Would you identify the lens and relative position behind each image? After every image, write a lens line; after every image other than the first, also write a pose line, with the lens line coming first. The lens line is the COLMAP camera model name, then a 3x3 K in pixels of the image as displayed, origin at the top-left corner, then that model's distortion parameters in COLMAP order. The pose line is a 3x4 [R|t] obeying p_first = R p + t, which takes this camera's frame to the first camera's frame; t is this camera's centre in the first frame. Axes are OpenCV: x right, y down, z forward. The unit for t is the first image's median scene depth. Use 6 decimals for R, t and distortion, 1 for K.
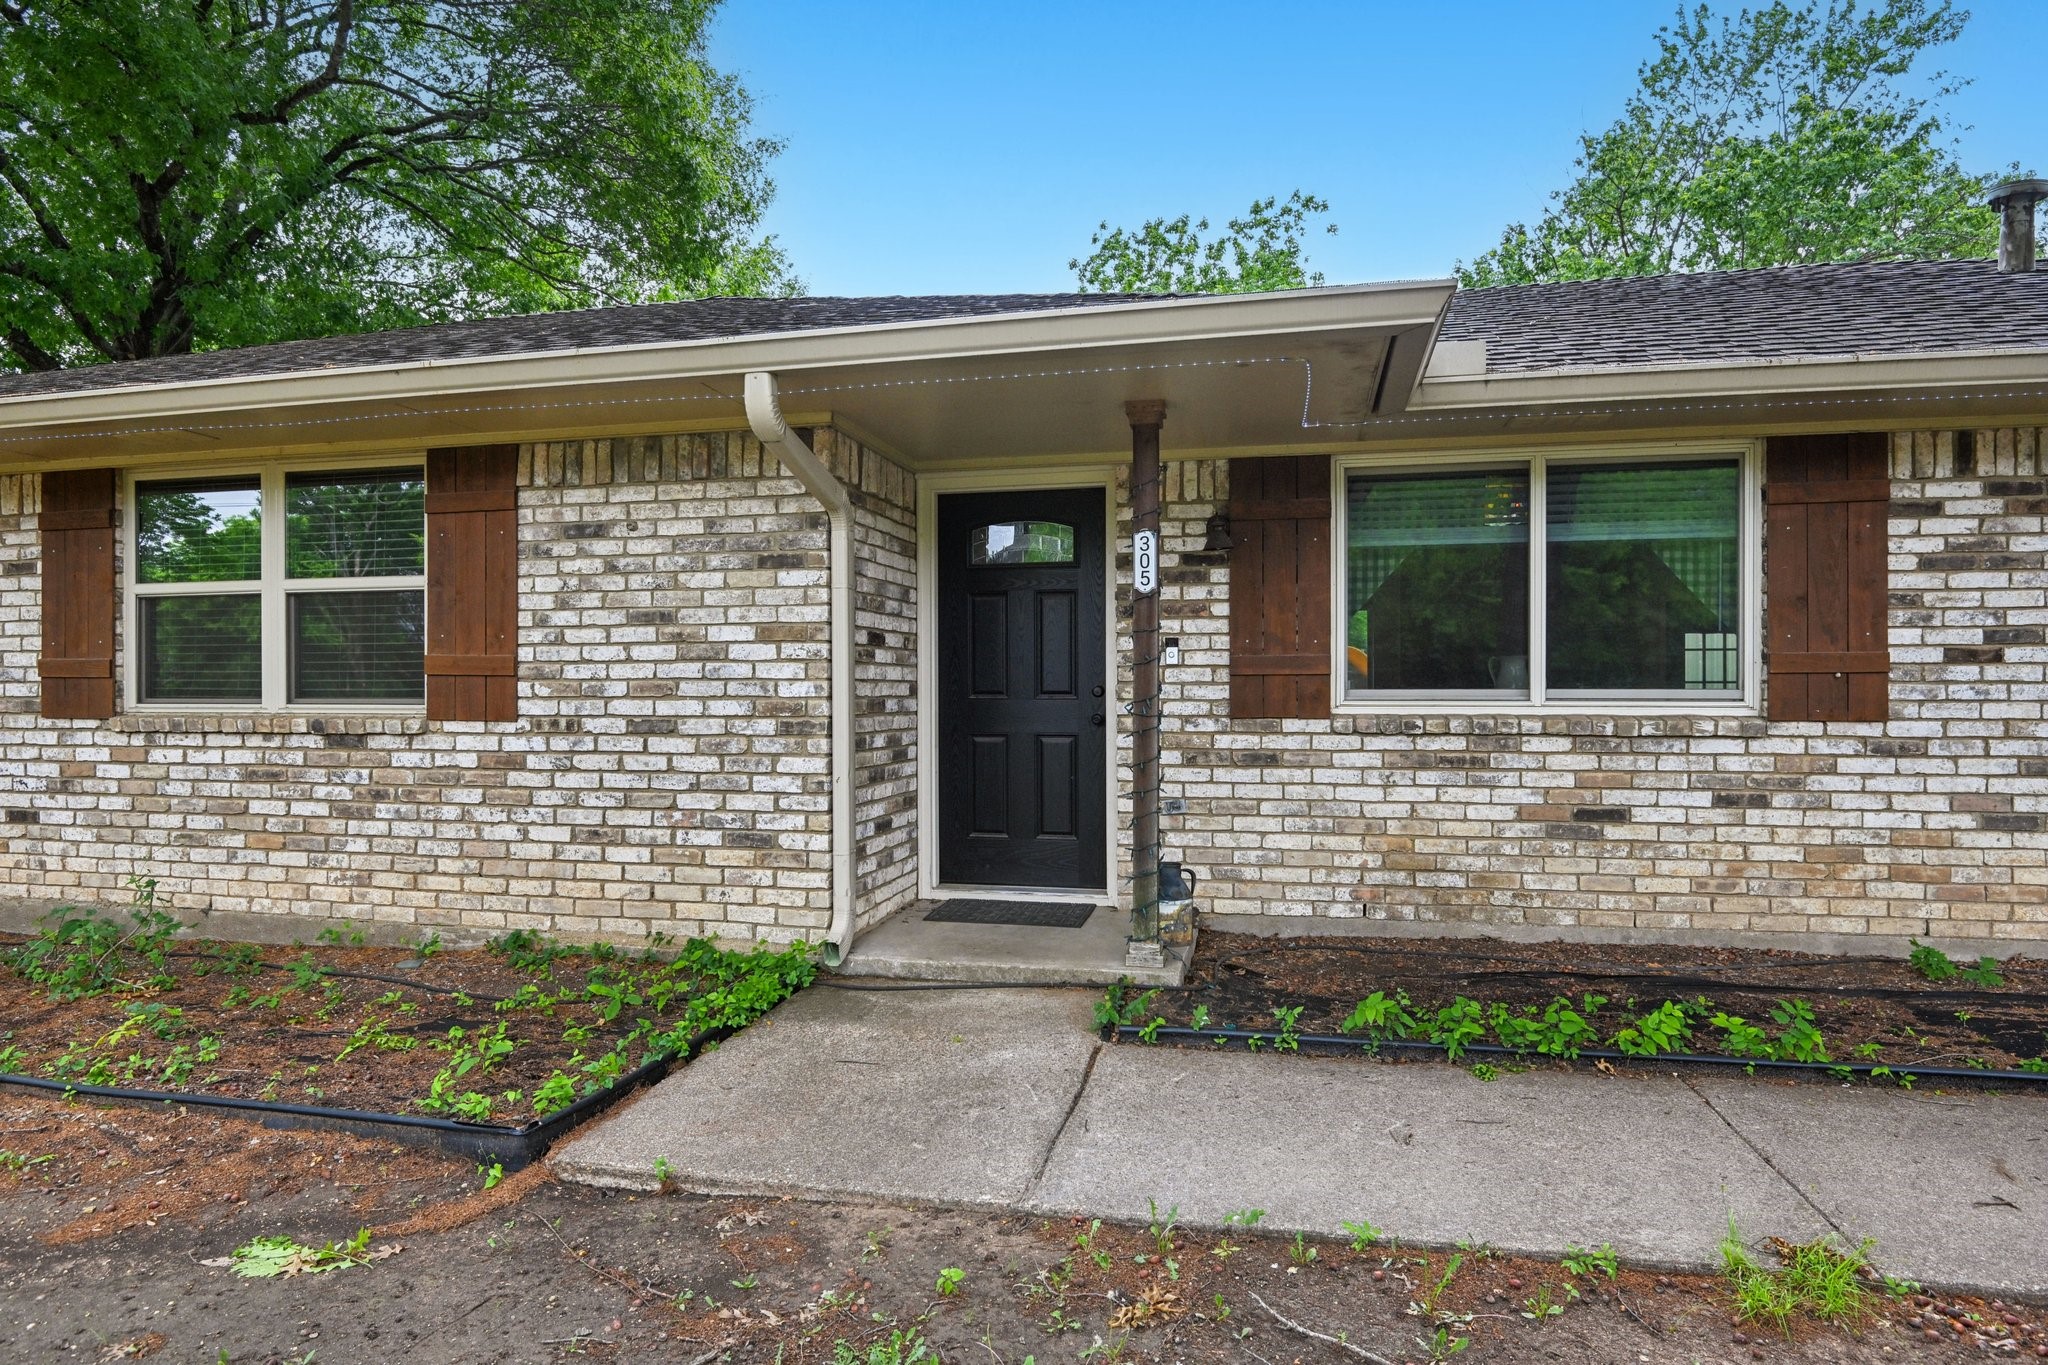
lens RADIAL K [[1175.3, 0, 1023.2], [0, 1175.3, 677.4], [0, 0, 1]] dist [0.000210, 0.000037]
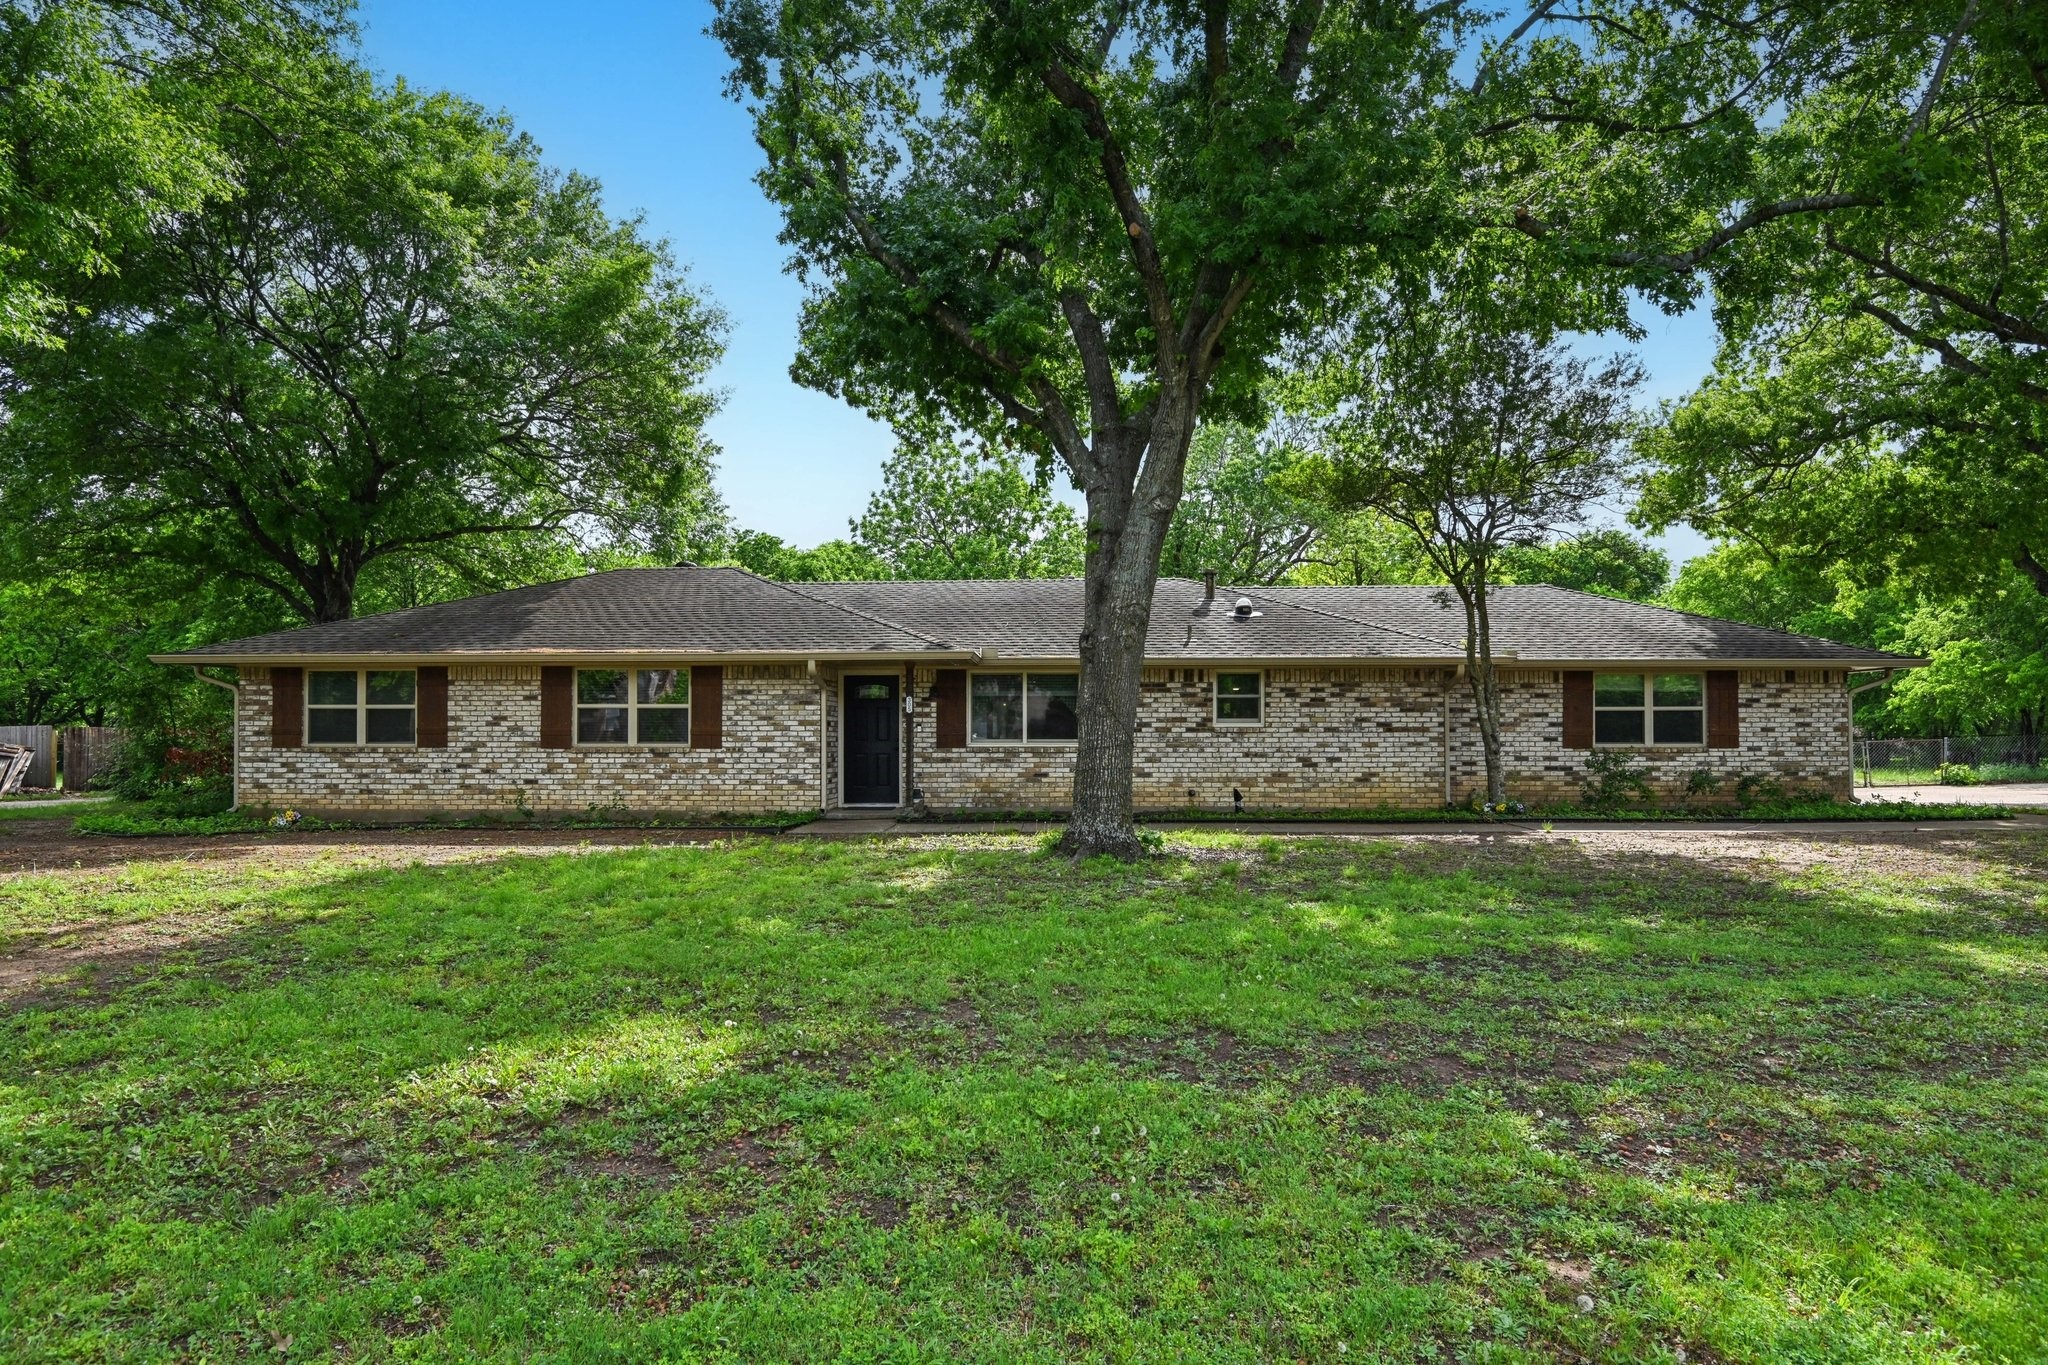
lens RADIAL K [[1111.0, 0, 1026.9], [0, 1111.0, 686.3], [0, 0, 1]] dist [-0.009448, -0.001069]
pose [[0.983880, 0.008750, 0.178613, -0.139075], [-0.002170, 0.999313, -0.037002, -0.024234], [-0.178815, 0.036018, 0.983223, -2.226445]]
